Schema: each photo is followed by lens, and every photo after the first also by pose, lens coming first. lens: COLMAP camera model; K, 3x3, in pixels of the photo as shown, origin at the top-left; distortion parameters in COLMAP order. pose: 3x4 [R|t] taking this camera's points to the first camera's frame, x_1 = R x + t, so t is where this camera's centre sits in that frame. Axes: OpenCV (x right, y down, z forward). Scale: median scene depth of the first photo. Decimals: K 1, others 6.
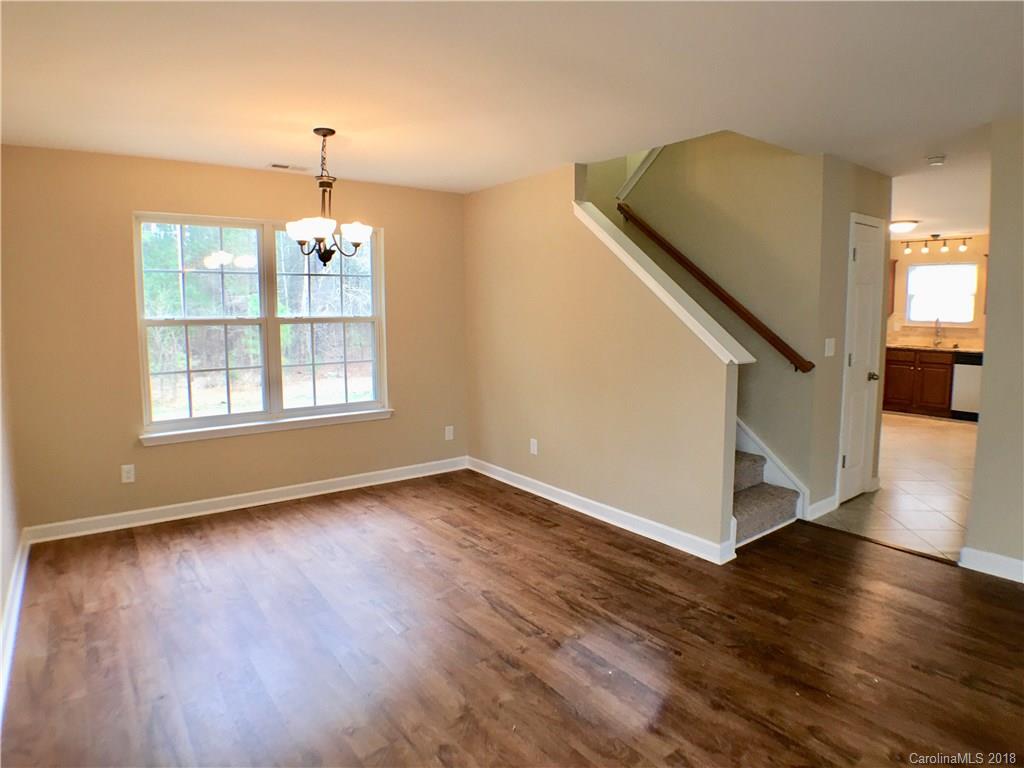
lens RADIAL K [[600.4, 0, 492.1], [0, 600.4, 368.8], [0, 0, 1]] dist [-0.079201, 0.001234]
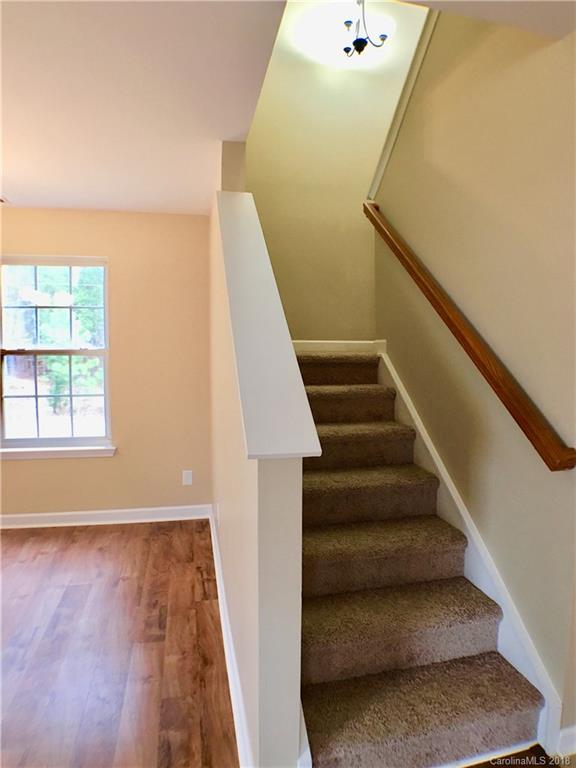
lens RADIAL K [[450.3, 0, 298.6], [0, 450.3, 378.3], [0, 0, 1]] dist [-0.079201, 0.001234]
pose [[0.927957, 0.031345, -0.371366, 0.391841], [-0.048022, 0.998207, -0.035742, -0.033503], [0.369579, 0.051001, 0.927798, 0.496064]]
